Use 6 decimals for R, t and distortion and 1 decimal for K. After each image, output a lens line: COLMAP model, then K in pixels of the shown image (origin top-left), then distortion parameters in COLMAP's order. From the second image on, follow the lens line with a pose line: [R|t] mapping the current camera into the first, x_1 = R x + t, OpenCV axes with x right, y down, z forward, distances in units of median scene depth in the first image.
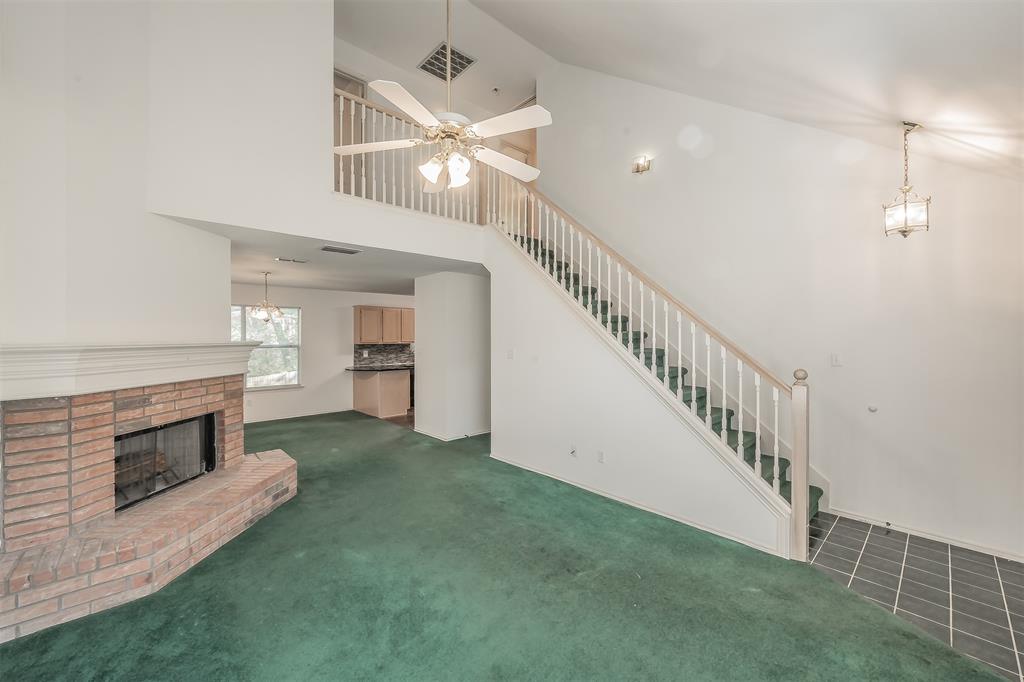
lens RADIAL K [[386.7, 0, 498.7], [0, 386.7, 334.9], [0, 0, 1]] dist [0.000170, 0.000096]
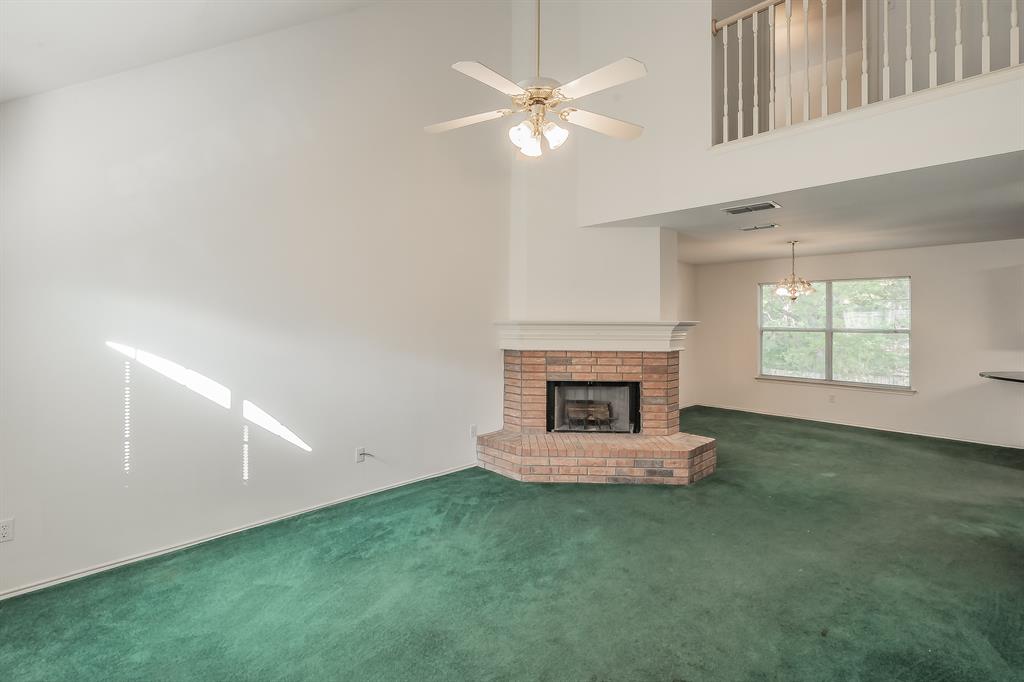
lens RADIAL K [[462.6, 0, 510.8], [0, 462.6, 313.3], [0, 0, 1]] dist [0.000033, 0.000005]
pose [[0.061943, -0.009268, -0.998037, 0.707648], [-0.000383, 0.999957, -0.009309, 0.008842], [0.998080, 0.000959, 0.061937, 0.622057]]
